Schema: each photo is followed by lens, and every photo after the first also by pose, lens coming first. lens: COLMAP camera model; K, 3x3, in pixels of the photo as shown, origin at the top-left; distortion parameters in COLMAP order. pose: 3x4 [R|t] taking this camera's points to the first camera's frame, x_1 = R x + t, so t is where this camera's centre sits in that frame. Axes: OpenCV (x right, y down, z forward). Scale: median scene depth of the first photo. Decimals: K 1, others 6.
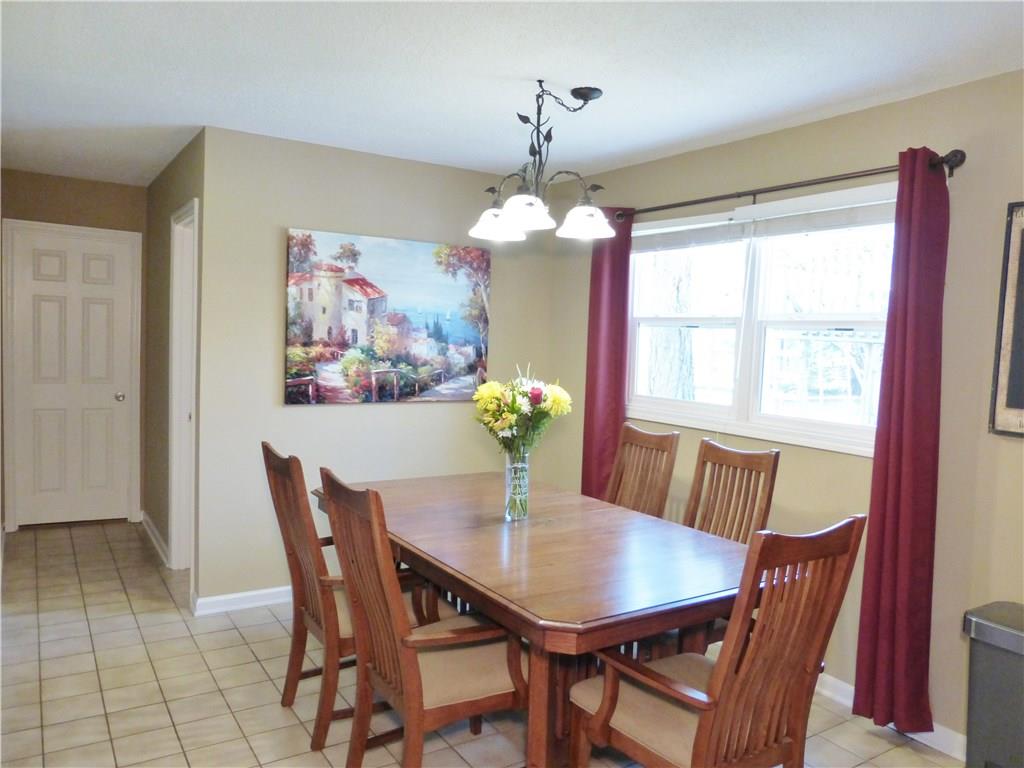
lens RADIAL K [[761.7, 0, 512.0], [0, 761.7, 384.0], [0, 0, 1]] dist [-0.067480, 0.091117]
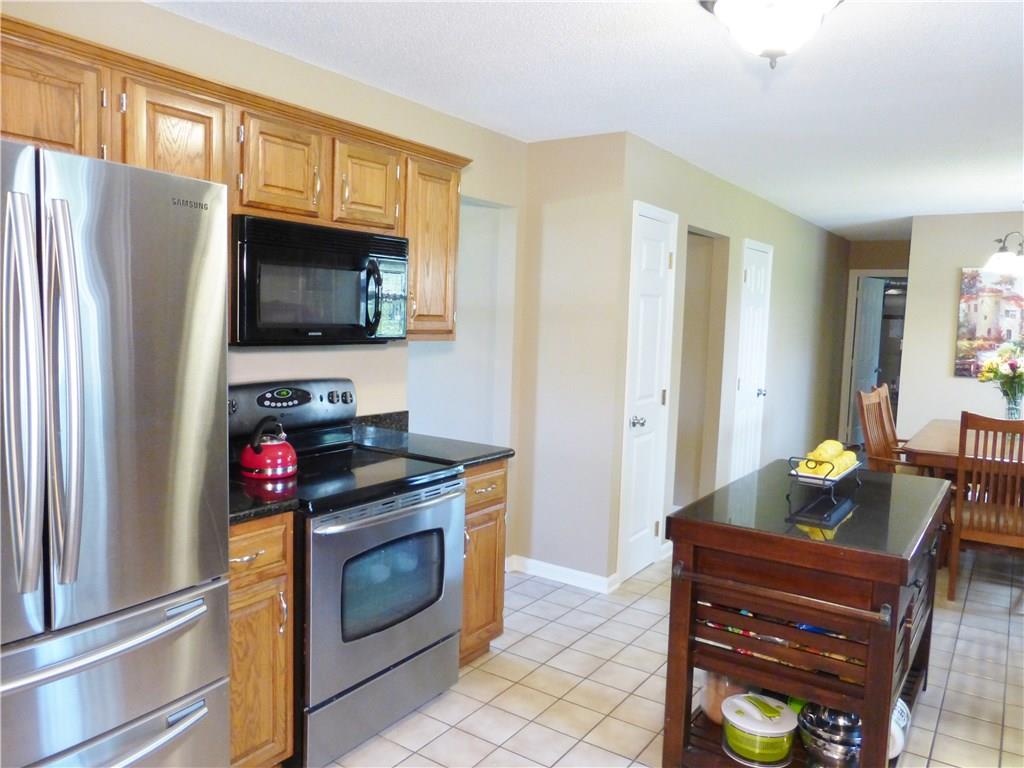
lens RADIAL K [[761.7, 0, 512.0], [0, 761.7, 384.0], [0, 0, 1]] dist [-0.067480, 0.091117]
pose [[0.385243, 0.059061, -0.920923, 0.806531], [-0.073271, 0.996757, 0.033274, 0.058978], [0.919902, 0.054658, 0.388322, -0.491168]]
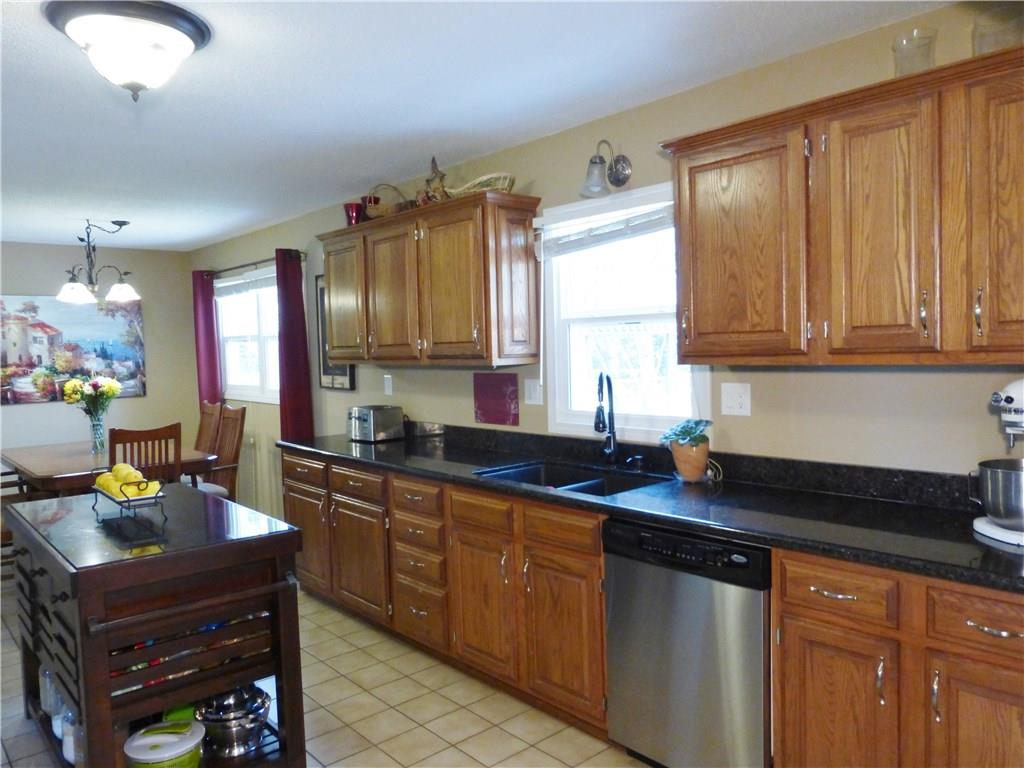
lens RADIAL K [[761.7, 0, 512.0], [0, 761.7, 384.0], [0, 0, 1]] dist [-0.067480, 0.091117]
pose [[0.987990, -0.069098, 0.138206, 0.554718], [0.070399, 0.997509, -0.004544, 0.065654], [-0.137547, 0.014219, 0.990393, -0.701626]]
